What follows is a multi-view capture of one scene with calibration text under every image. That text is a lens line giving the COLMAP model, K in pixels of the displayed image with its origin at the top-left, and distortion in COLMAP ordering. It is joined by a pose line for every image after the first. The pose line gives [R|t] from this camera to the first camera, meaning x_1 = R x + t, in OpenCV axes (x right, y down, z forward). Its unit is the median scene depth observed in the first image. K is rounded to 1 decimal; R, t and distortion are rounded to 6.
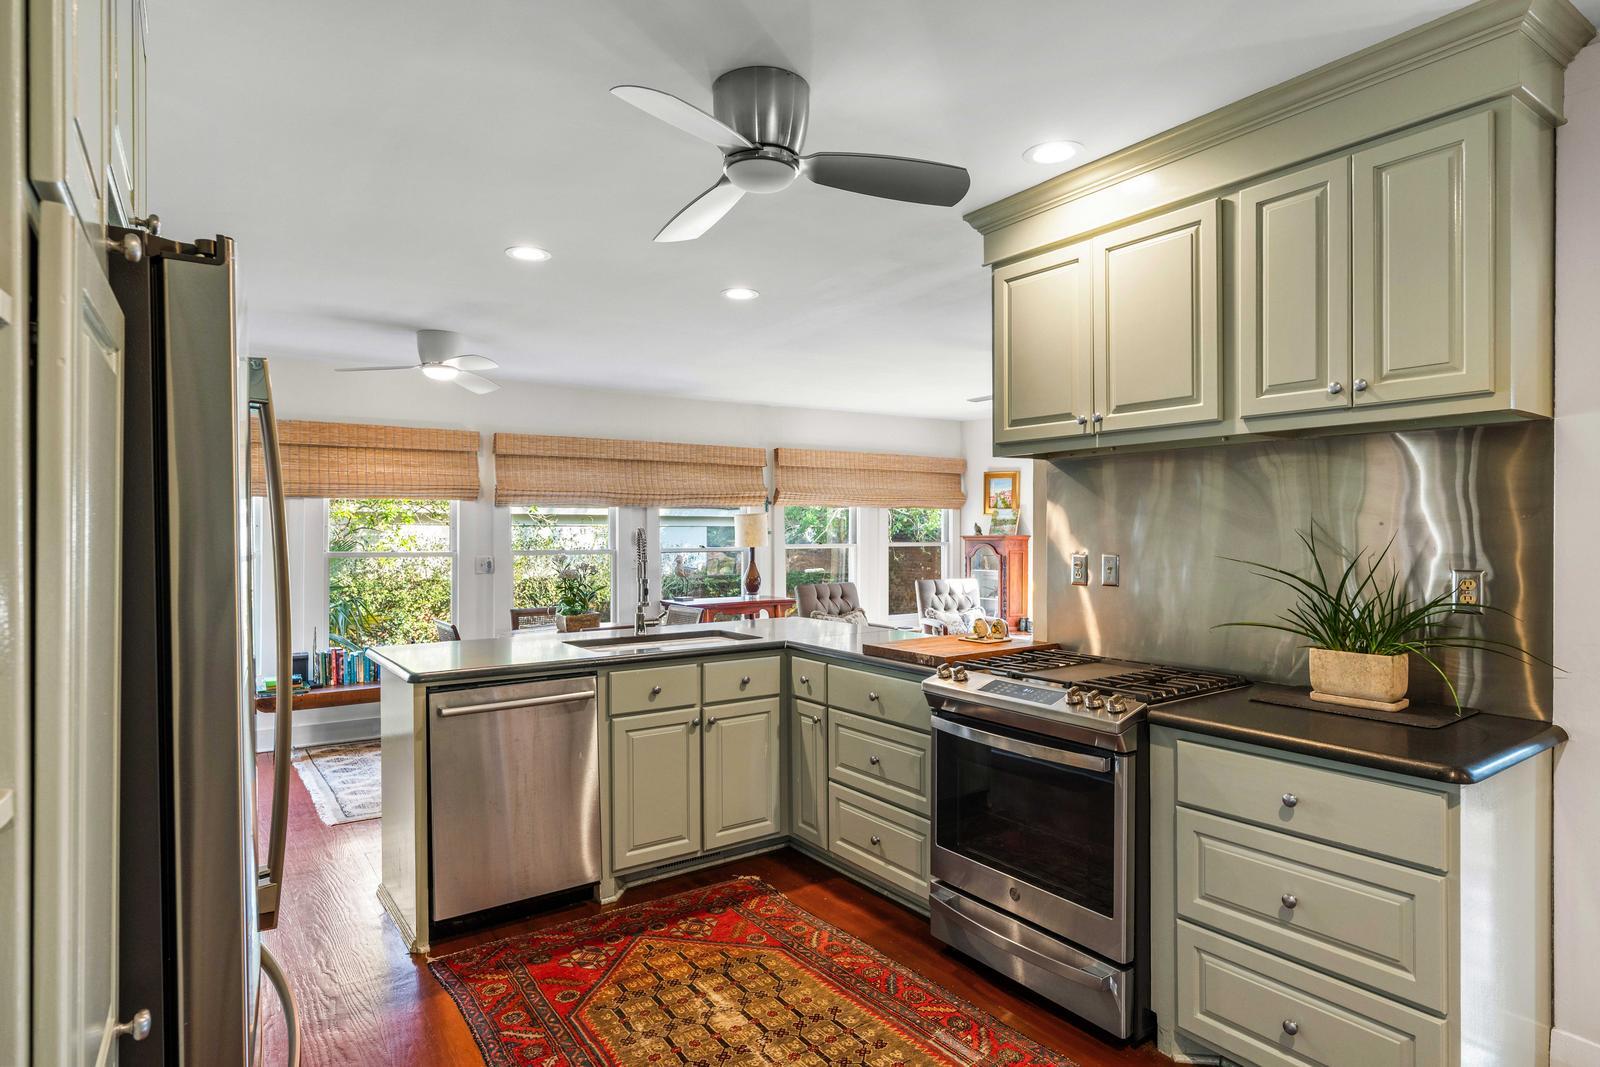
lens RADIAL K [[888.4, 0, 802.2], [0, 888.4, 531.0], [0, 0, 1]] dist [0.001003, 0.000152]
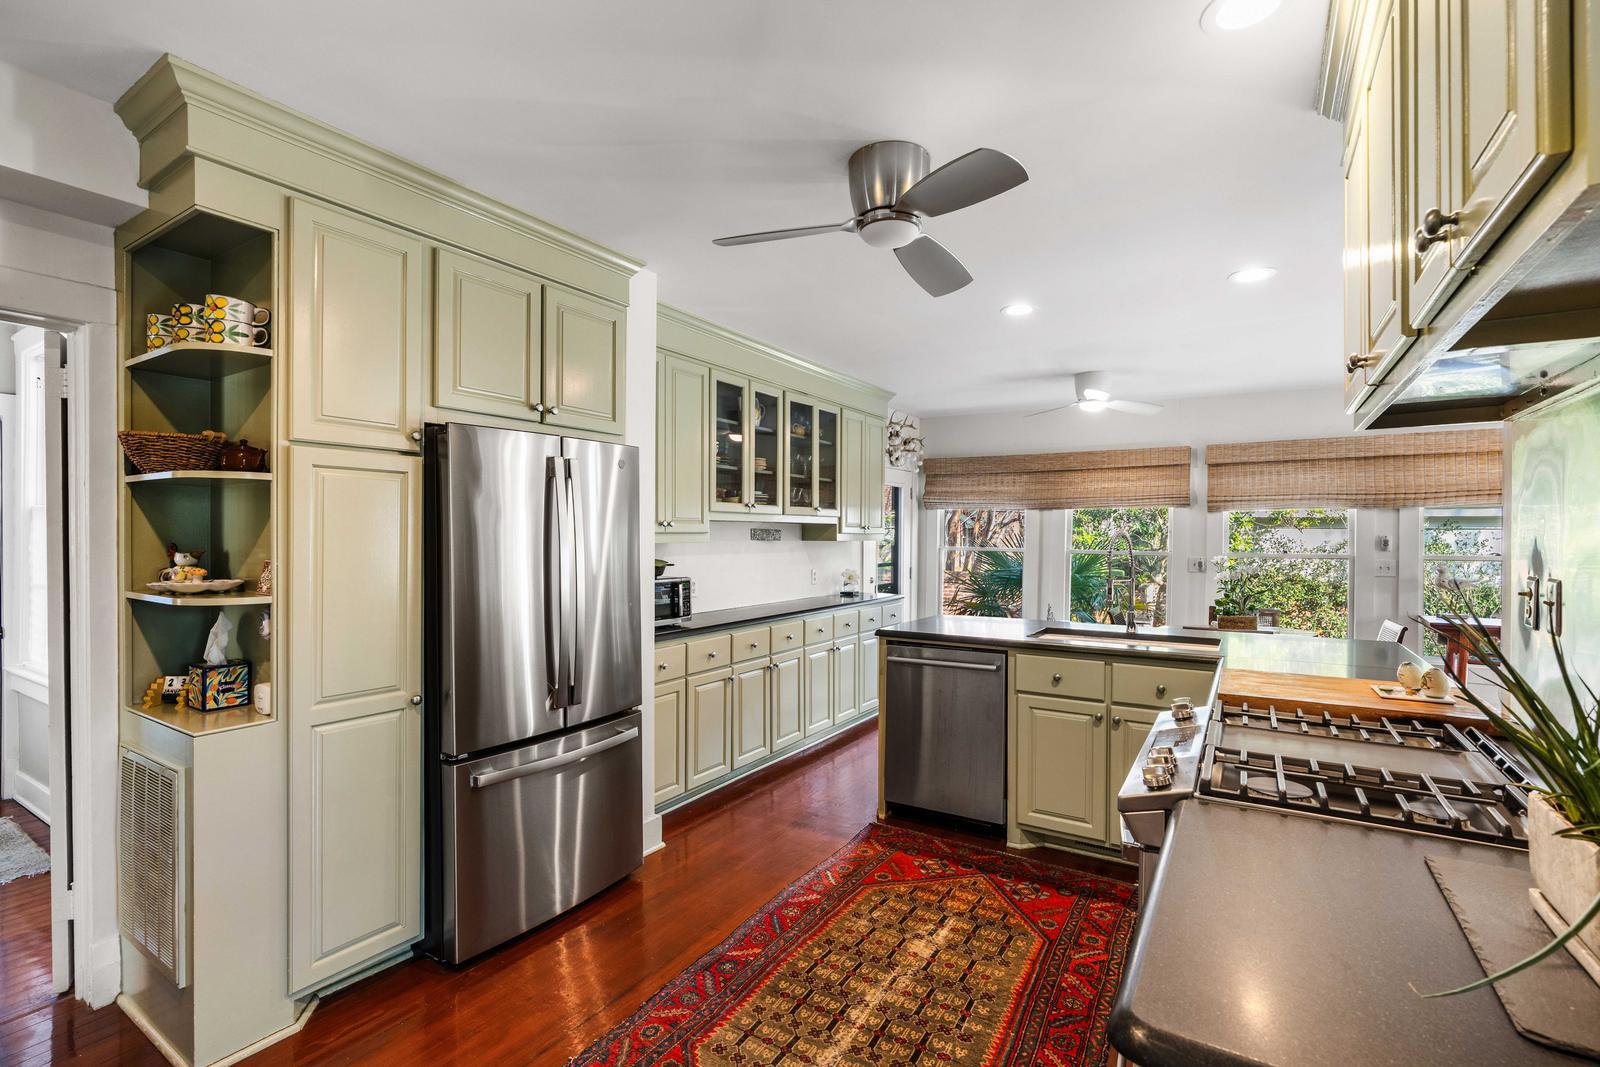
lens RADIAL K [[727.0, 0, 801.1], [0, 727.0, 538.4], [0, 0, 1]] dist [0.000988, 0.000146]
pose [[0.382635, 0.009653, -0.923849, 0.533510], [-0.003751, 0.999953, 0.008894, -0.001821], [0.923892, 0.000062, 0.382654, 0.345226]]
